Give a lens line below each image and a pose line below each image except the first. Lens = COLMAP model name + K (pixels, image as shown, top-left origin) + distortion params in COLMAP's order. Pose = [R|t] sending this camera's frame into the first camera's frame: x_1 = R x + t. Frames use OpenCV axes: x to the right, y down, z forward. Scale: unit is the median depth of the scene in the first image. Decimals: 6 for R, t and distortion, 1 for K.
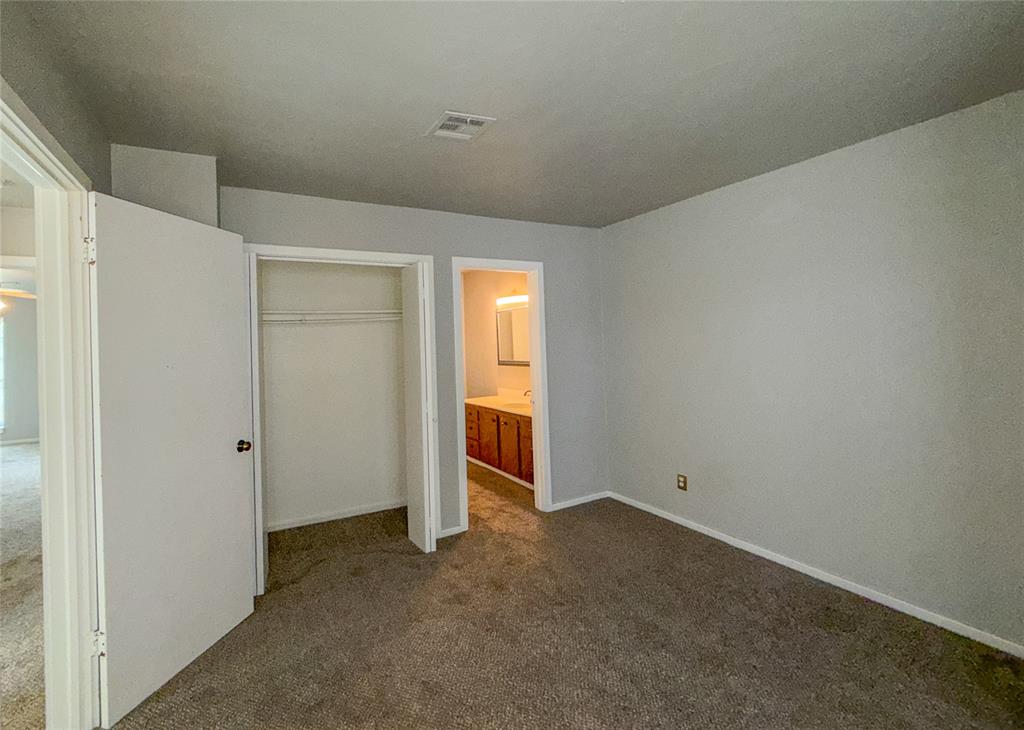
lens RADIAL K [[452.5, 0, 457.9], [0, 452.5, 340.5], [0, 0, 1]] dist [-0.000044, 0.000059]
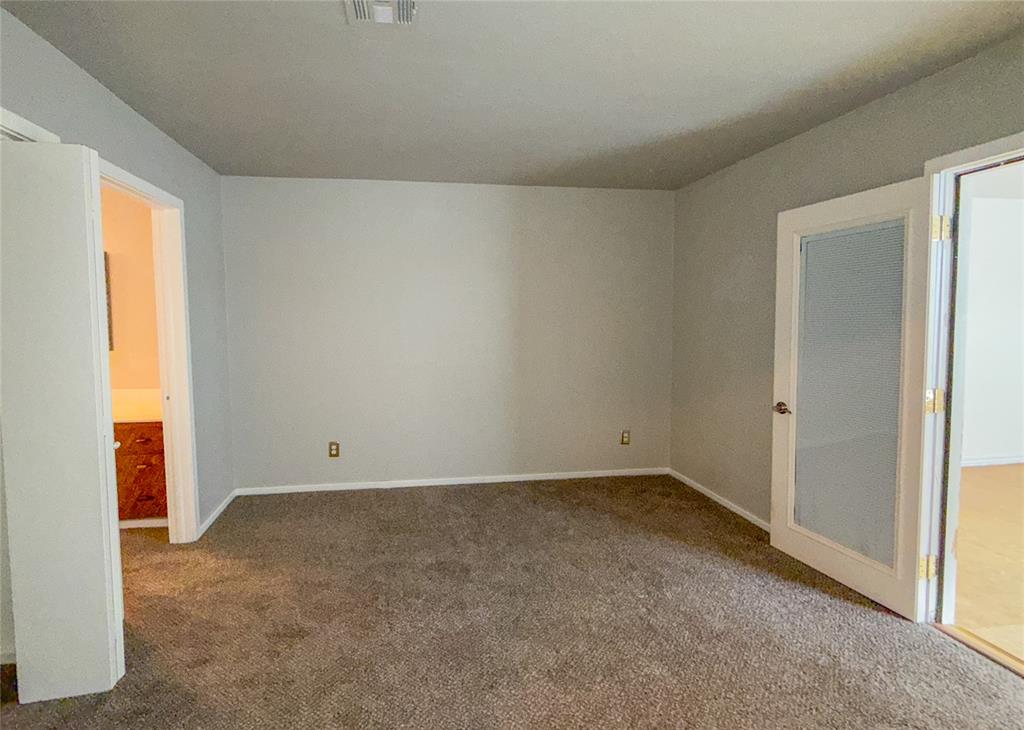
lens RADIAL K [[452.5, 0, 457.9], [0, 452.5, 340.5], [0, 0, 1]] dist [-0.000044, 0.000059]
pose [[0.335734, -0.035246, 0.941297, -0.390085], [-0.008103, 0.999155, 0.040303, 0.013186], [-0.941922, -0.021158, 0.335164, 0.377183]]
